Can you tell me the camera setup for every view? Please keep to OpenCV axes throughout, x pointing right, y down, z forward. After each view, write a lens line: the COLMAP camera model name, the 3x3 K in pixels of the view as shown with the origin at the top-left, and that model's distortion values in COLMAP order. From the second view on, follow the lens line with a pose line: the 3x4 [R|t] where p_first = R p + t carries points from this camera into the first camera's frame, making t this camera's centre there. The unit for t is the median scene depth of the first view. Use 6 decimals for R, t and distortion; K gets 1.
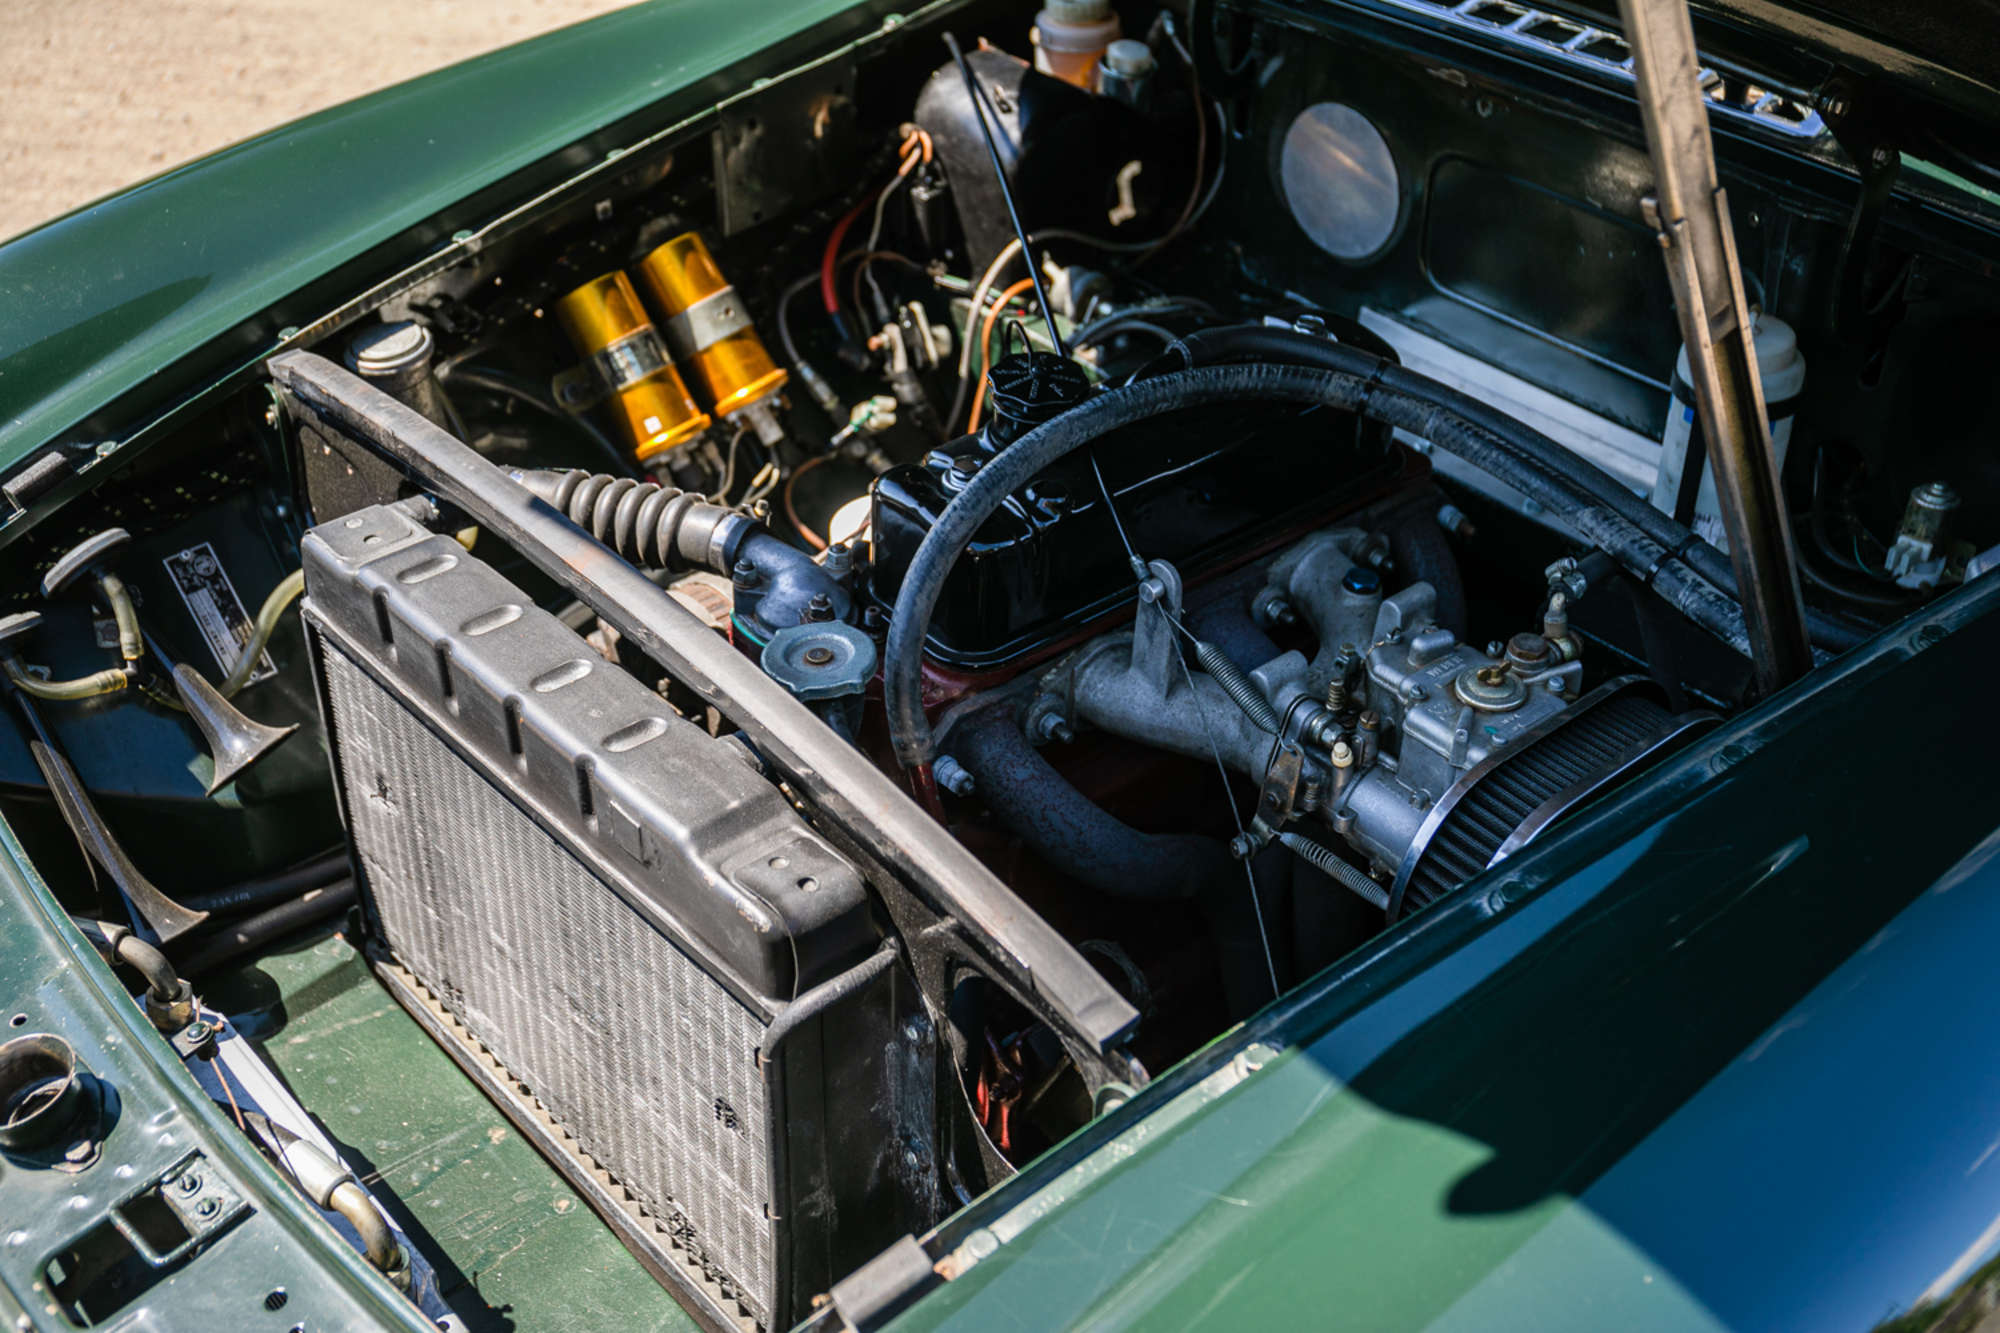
lens RADIAL K [[2344.3, 0, 1005.1], [0, 2344.3, 653.9], [0, 0, 1]] dist [0.043752, 0.000000]
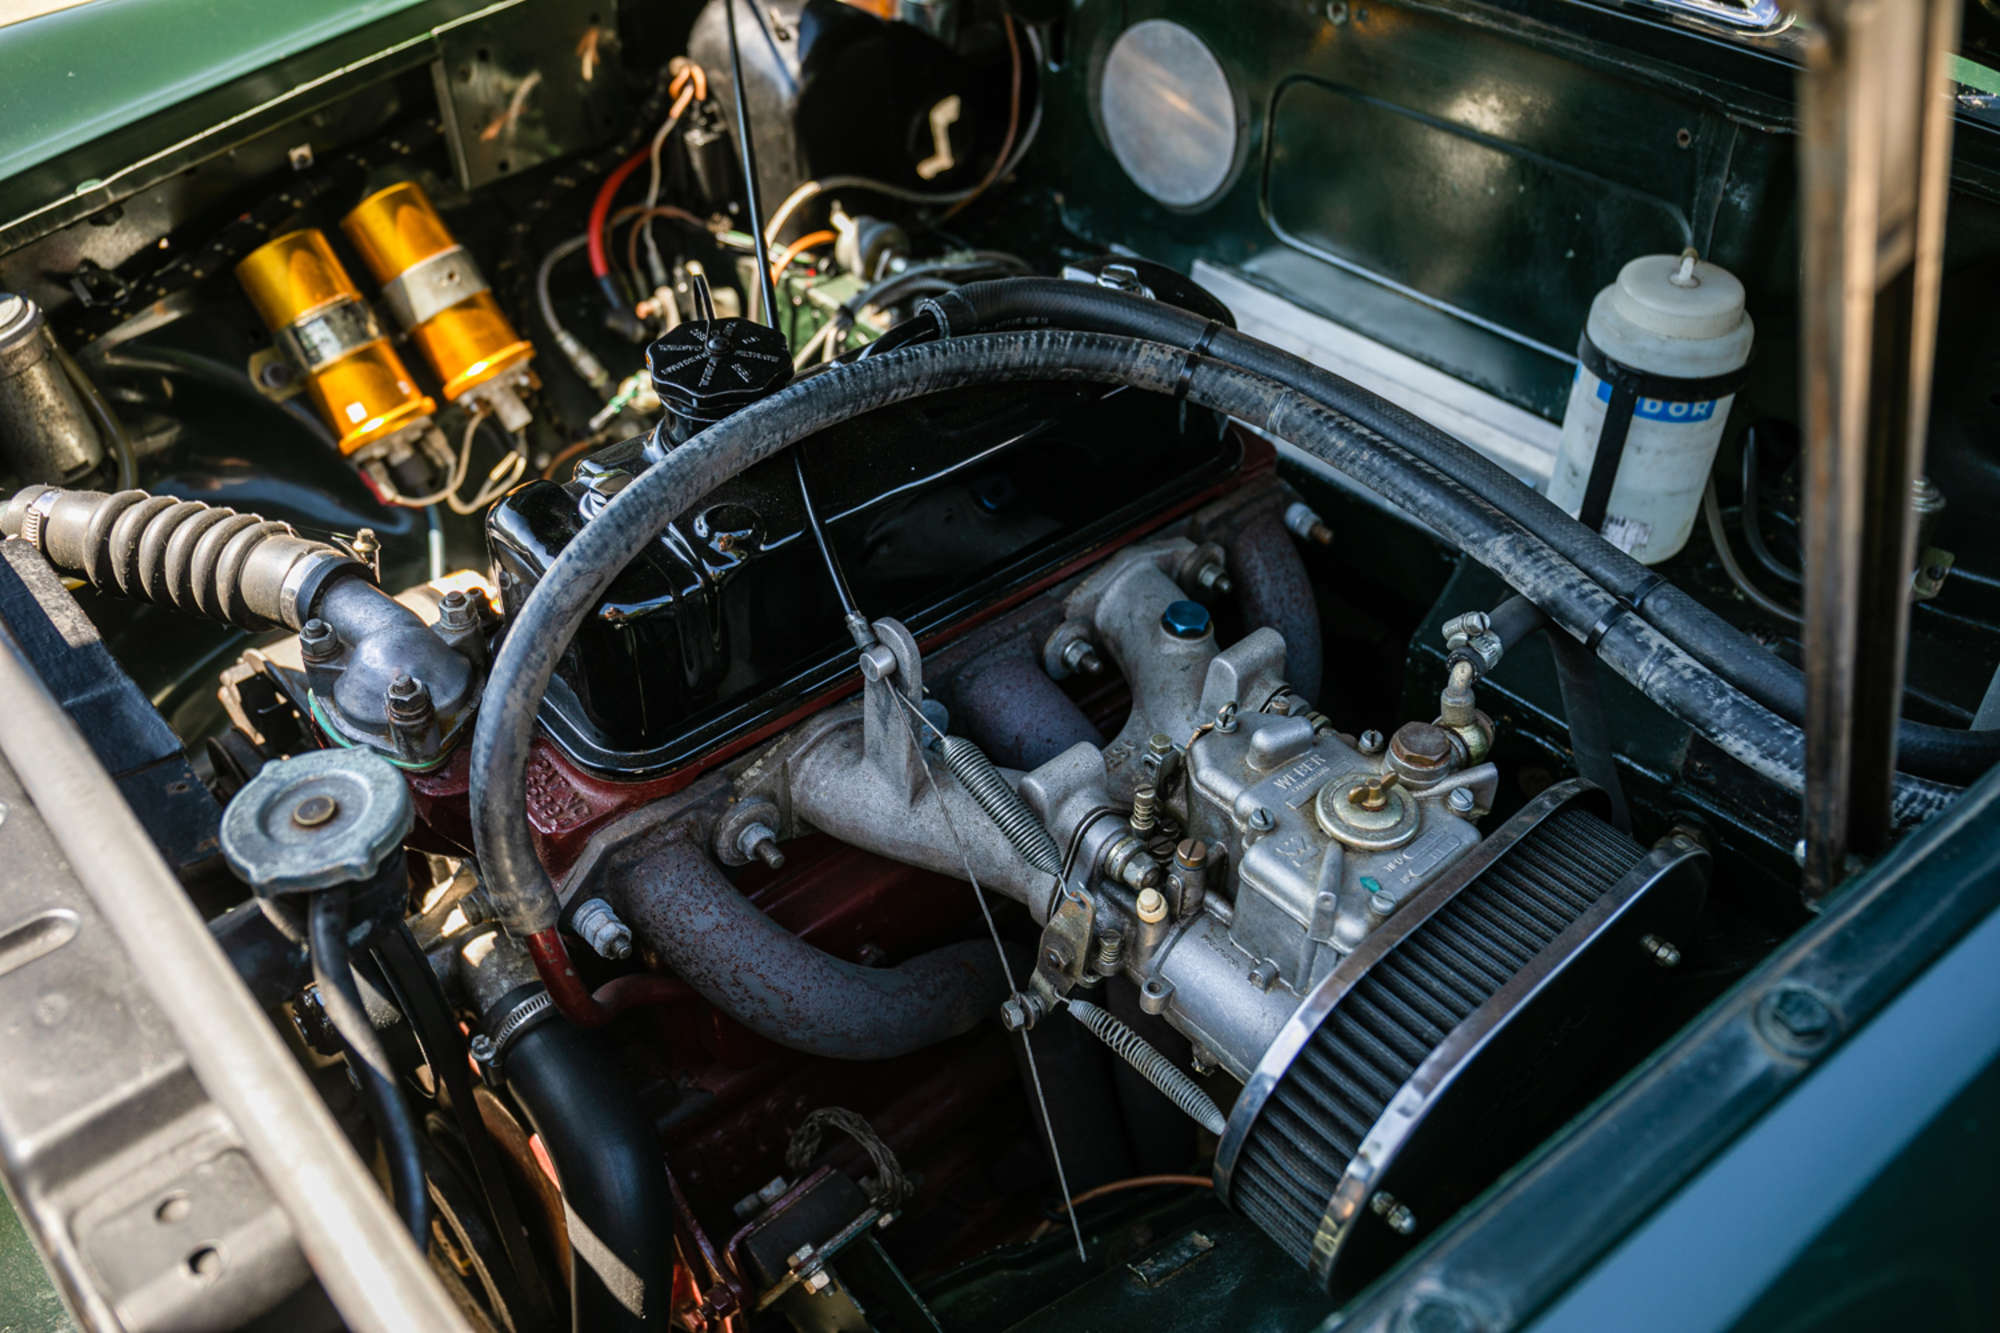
lens RADIAL K [[1659.0, 0, 994.0], [0, 1659.0, 661.3], [0, 0, 1]] dist [-0.046291, 0.036861]
pose [[0.999772, -0.016100, 0.014034, 0.080538], [0.014964, 0.996871, 0.077613, -0.058475], [-0.015240, -0.077385, 0.996885, 0.458464]]
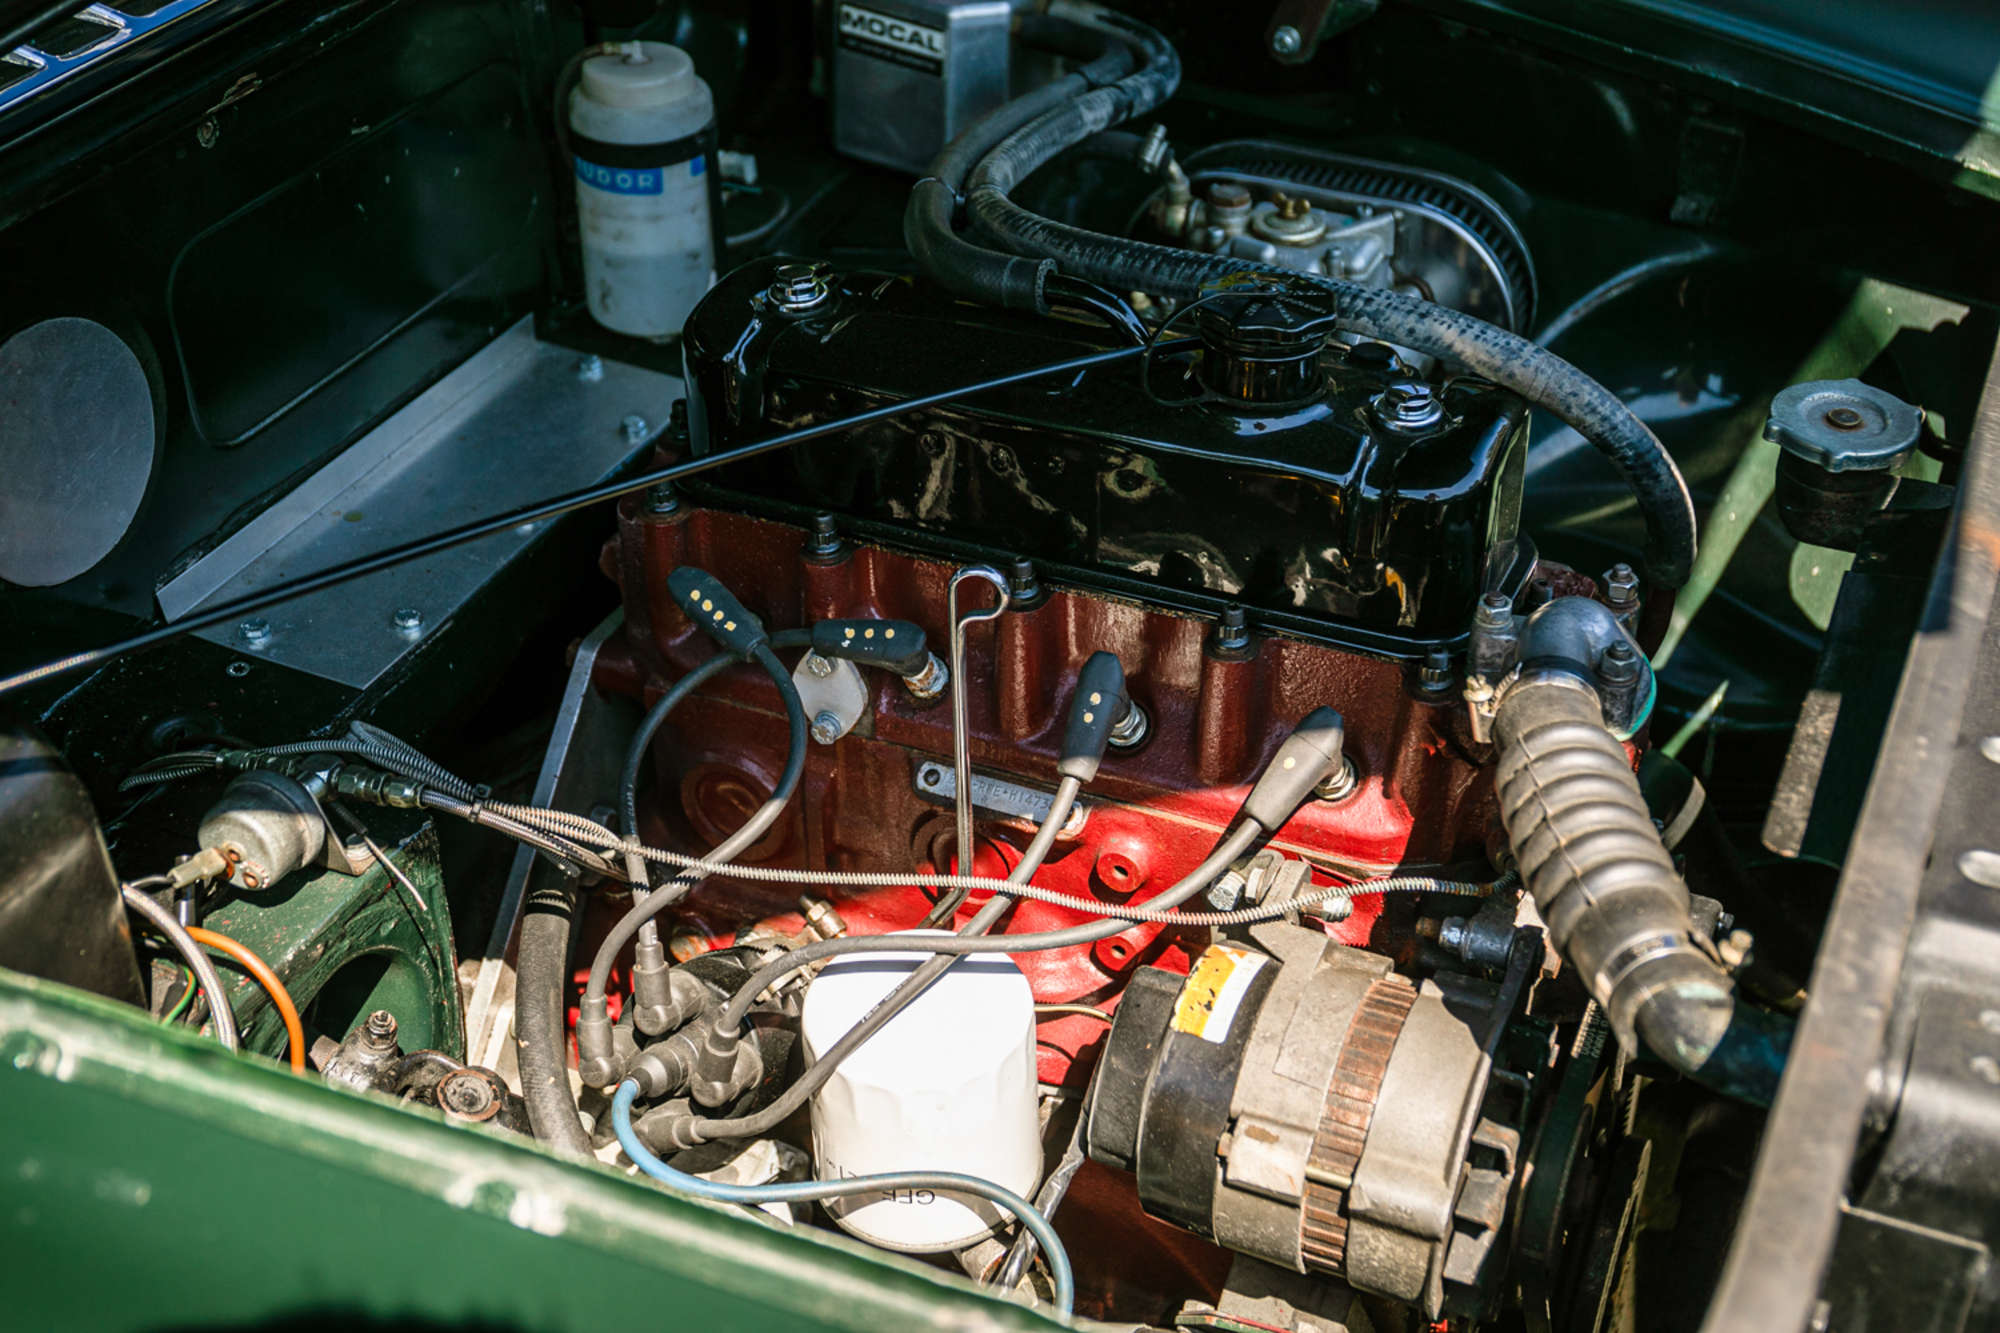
lens RADIAL K [[2416.4, 0, 995.0], [0, 2416.4, 667.1], [0, 0, 1]] dist [0.024047, 0.000000]
pose [[-0.423868, -0.520361, 0.741323, -0.502071], [0.523428, 0.527232, 0.669365, -0.540199], [-0.739161, 0.671752, 0.048895, 1.011007]]
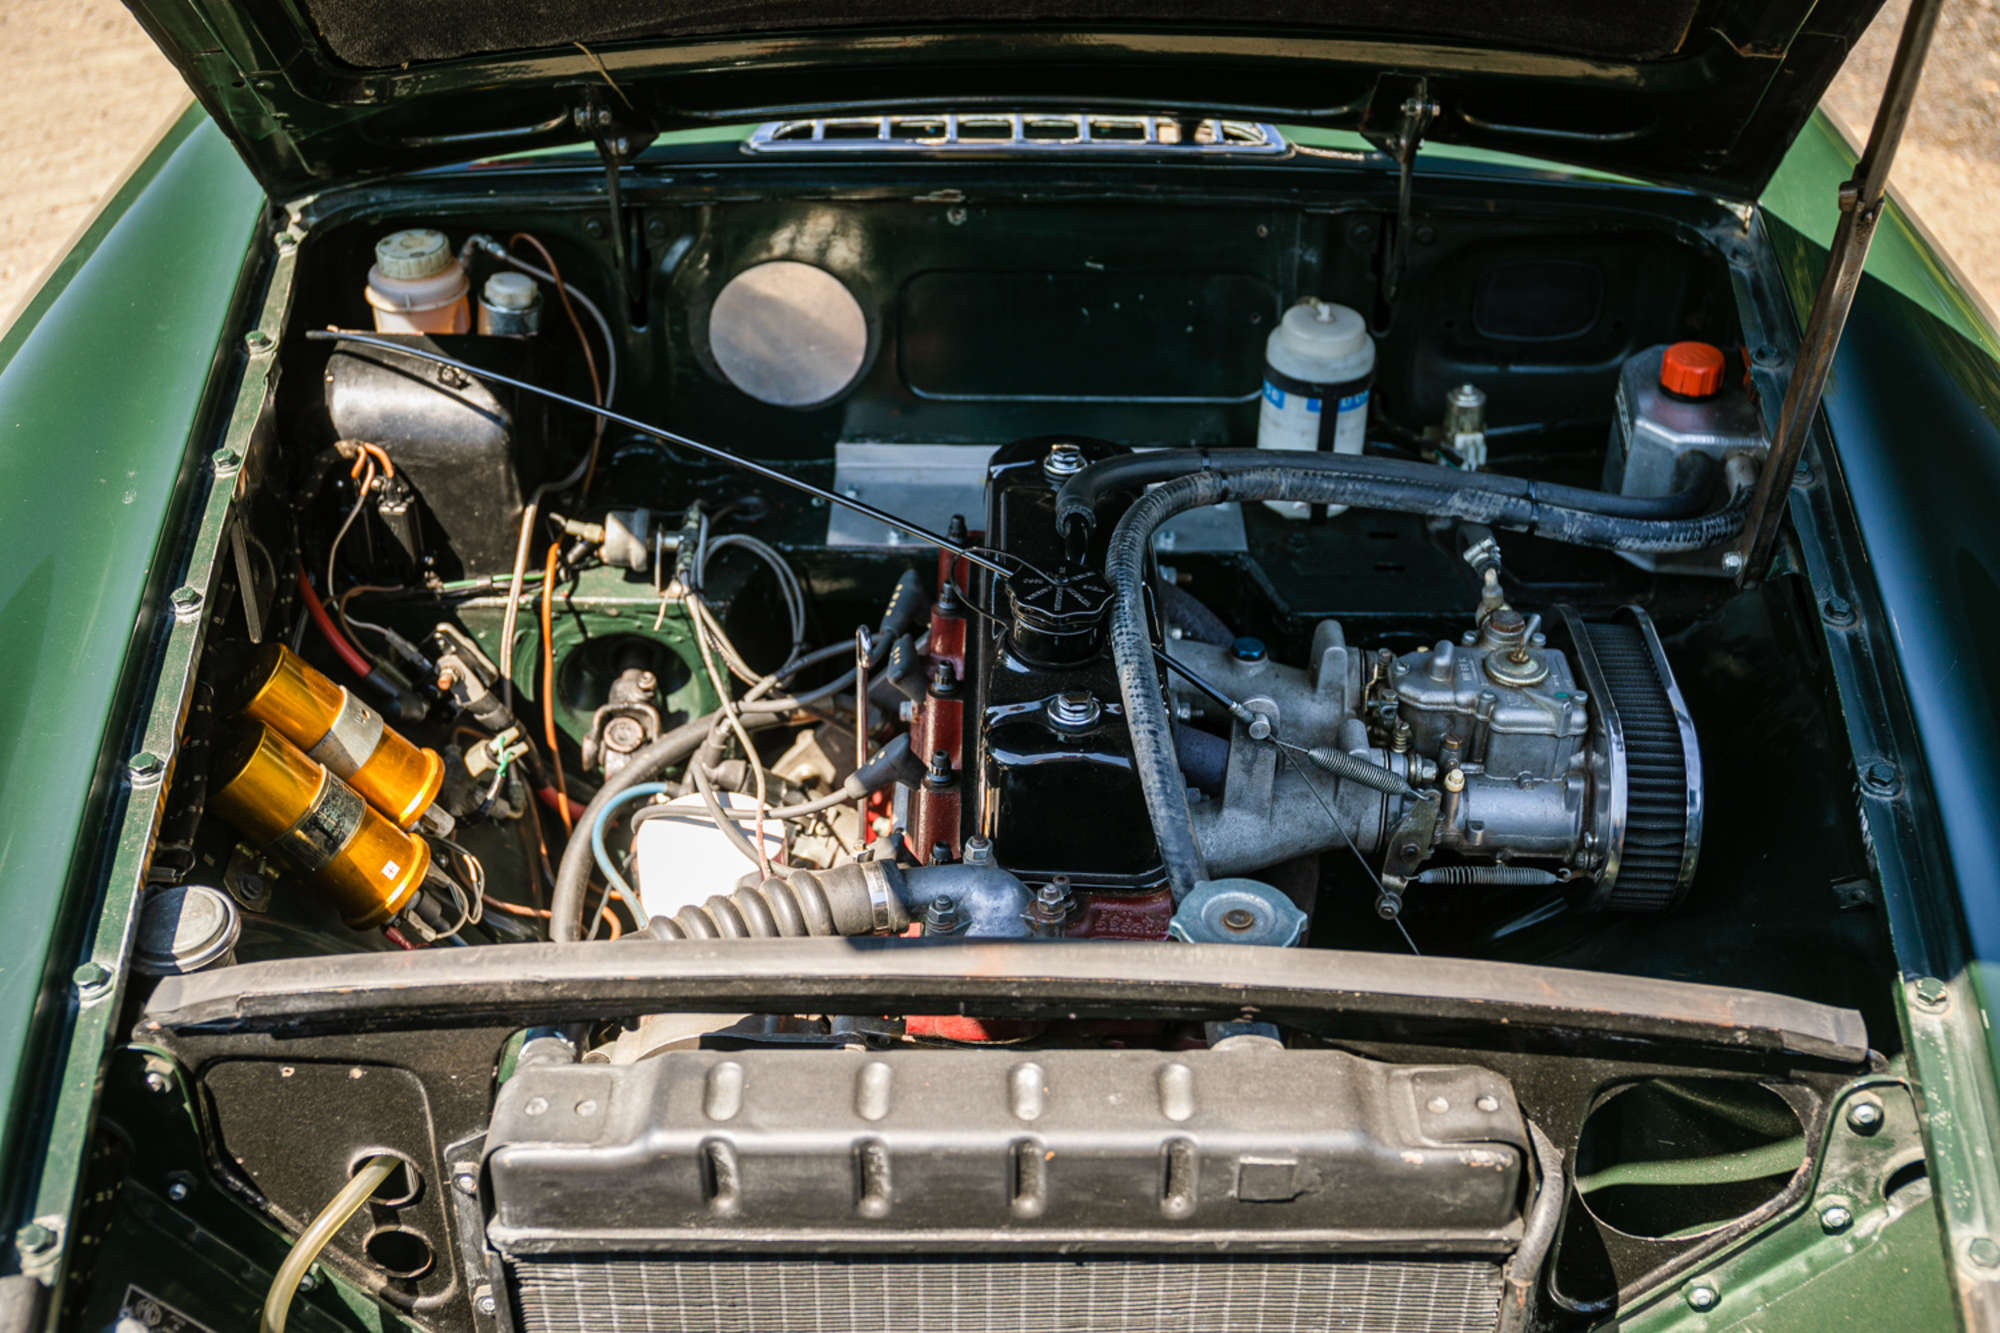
lens RADIAL K [[2264.0, 0, 1005.2], [0, 2264.0, 677.9], [0, 0, 1]] dist [0.003518, 0.000000]
pose [[0.655650, -0.421790, 0.626272, -0.551690], [0.422714, 0.892309, 0.158421, -0.222146], [-0.625648, 0.160866, 0.763339, 0.284570]]
